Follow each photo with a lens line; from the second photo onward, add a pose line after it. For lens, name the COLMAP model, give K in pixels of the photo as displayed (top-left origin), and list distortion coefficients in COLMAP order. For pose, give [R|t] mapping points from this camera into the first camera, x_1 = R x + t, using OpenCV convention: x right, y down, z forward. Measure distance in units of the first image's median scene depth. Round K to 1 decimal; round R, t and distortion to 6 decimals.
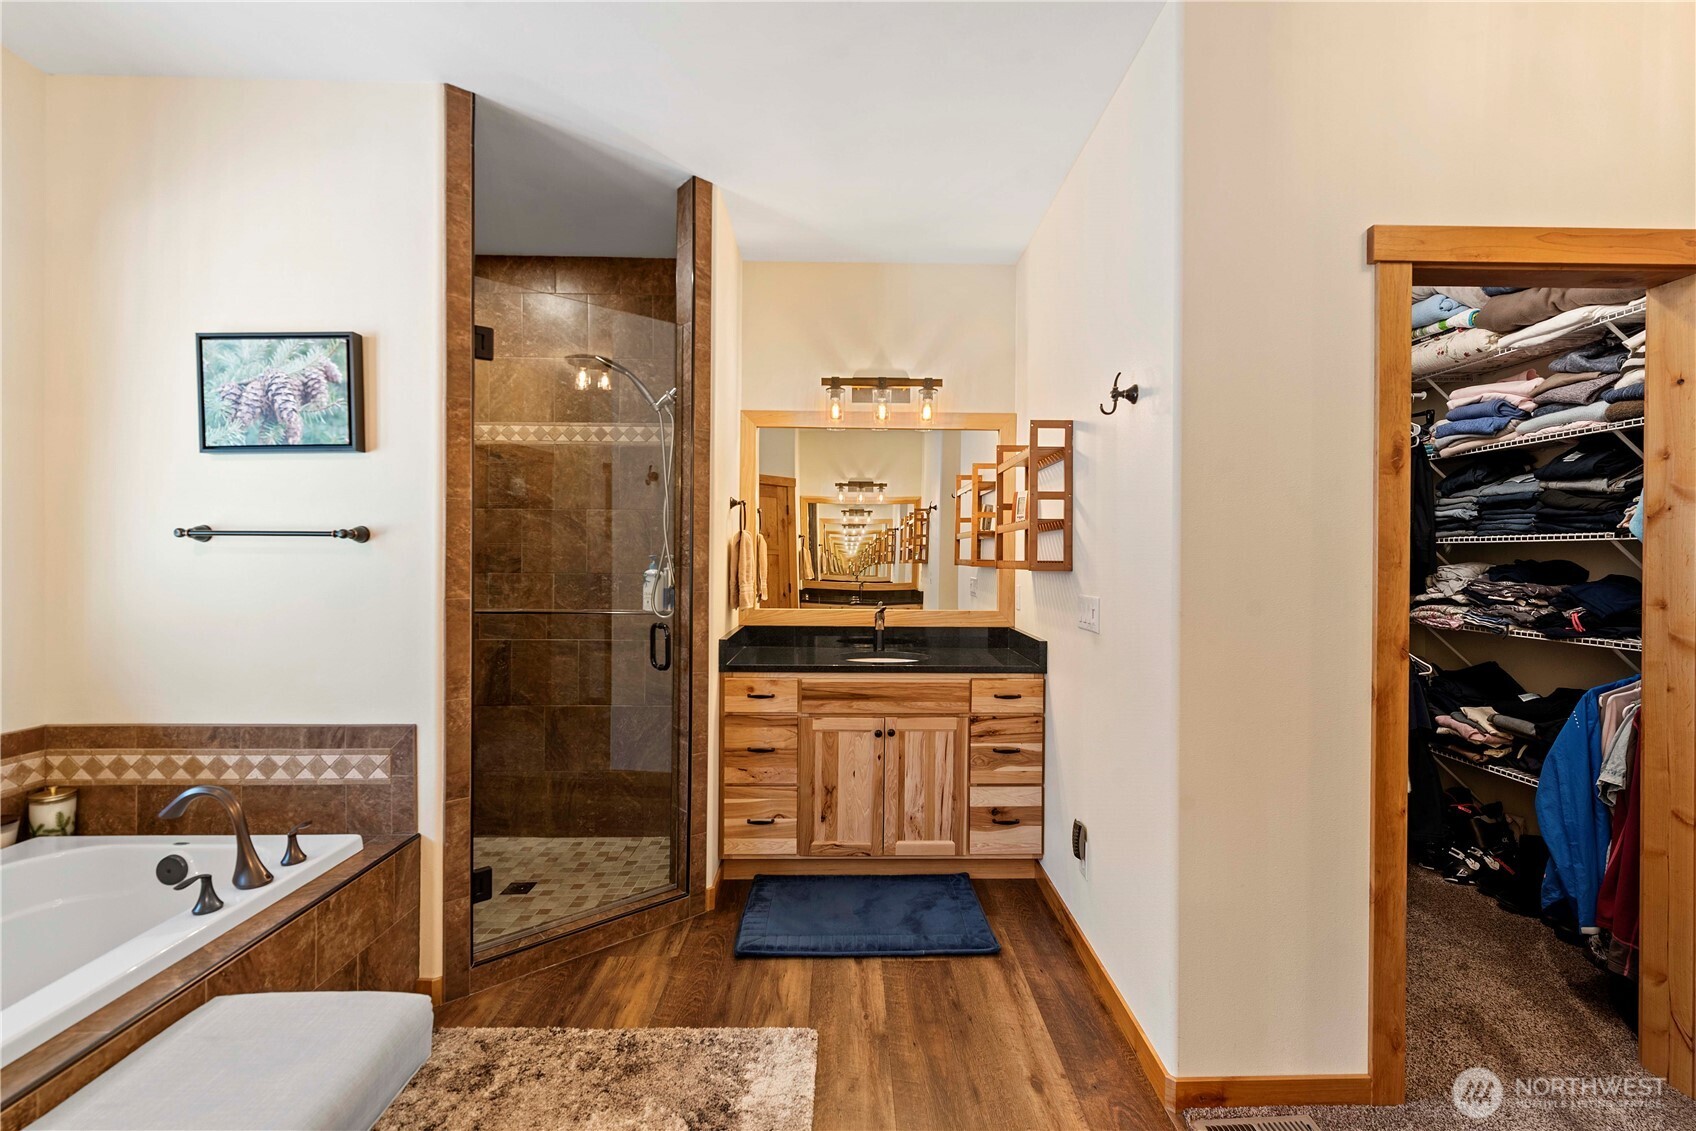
lens RADIAL K [[740.0, 0, 860.7], [0, 740.0, 558.3], [0, 0, 1]] dist [0.002208, -0.000122]
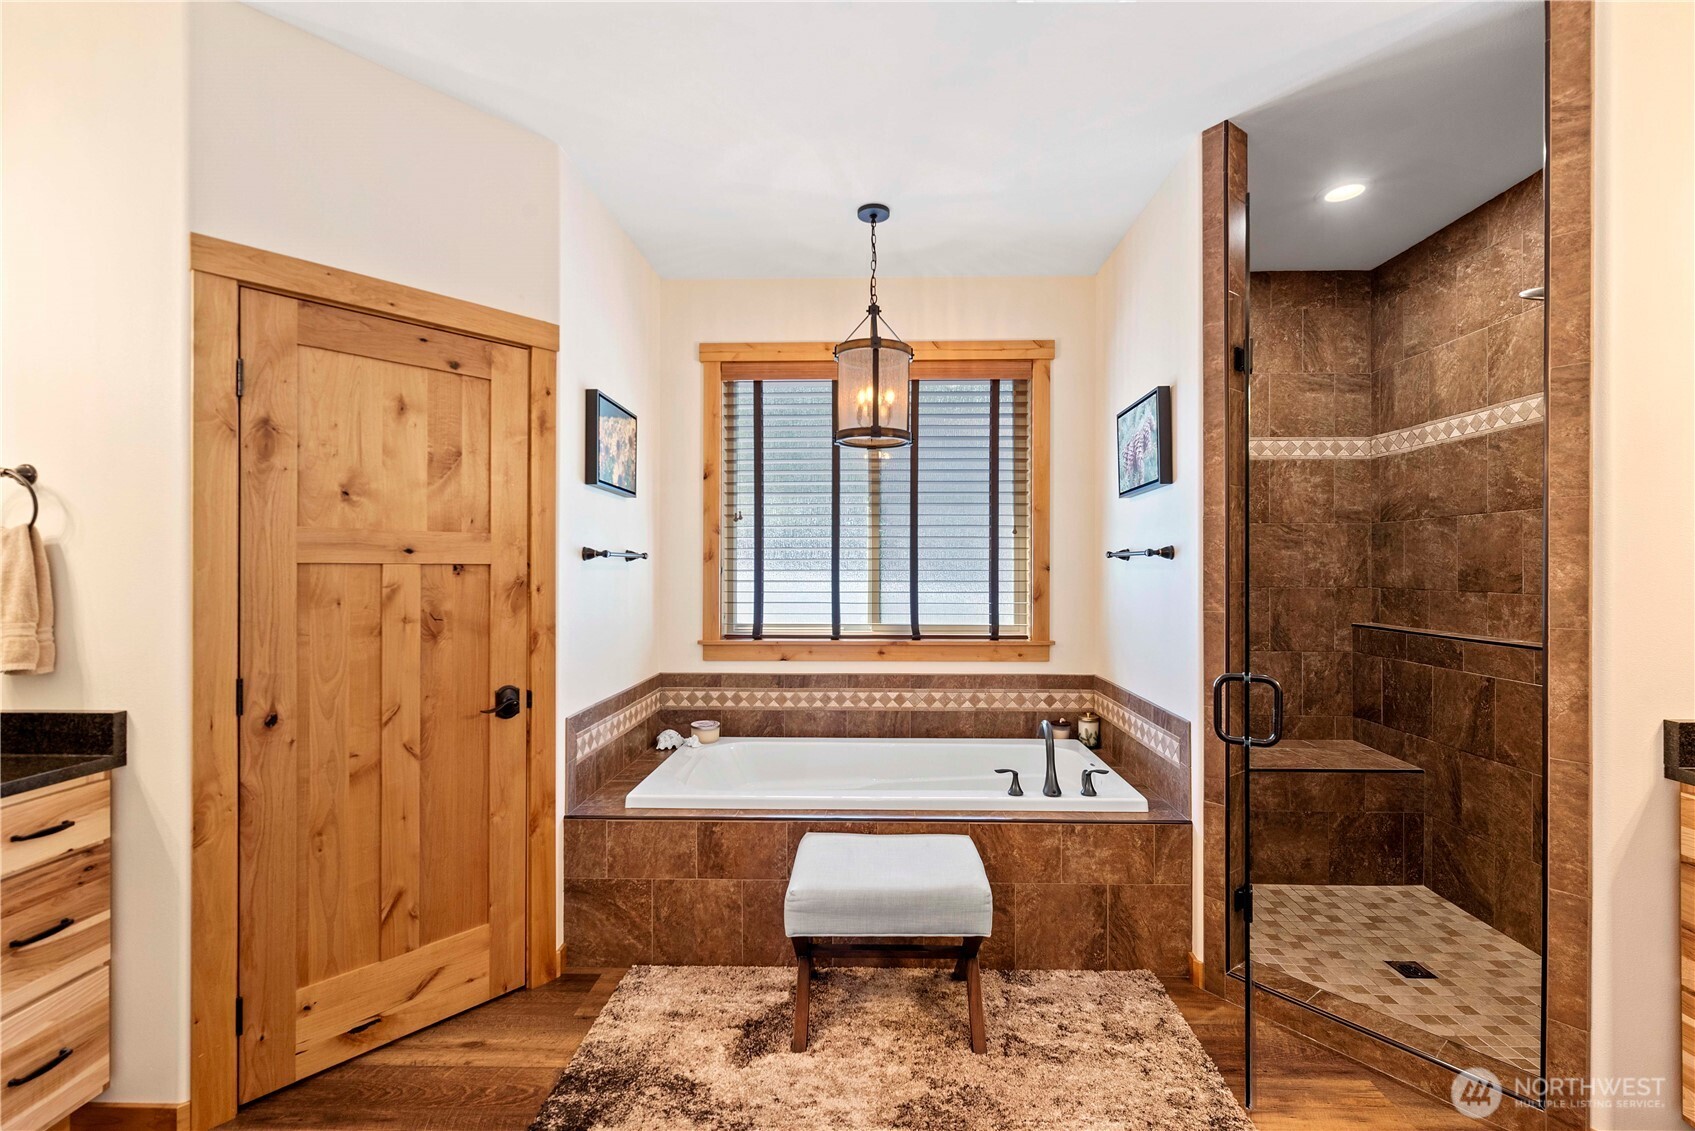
lens RADIAL K [[739.6, 0, 860.7], [0, 739.6, 567.9], [0, 0, 1]] dist [0.002208, -0.000122]
pose [[-0.043589, -0.002760, -0.999046, 0.523808], [-0.005968, 0.999979, -0.002502, -0.001674], [0.999032, 0.005853, -0.043605, 0.542285]]
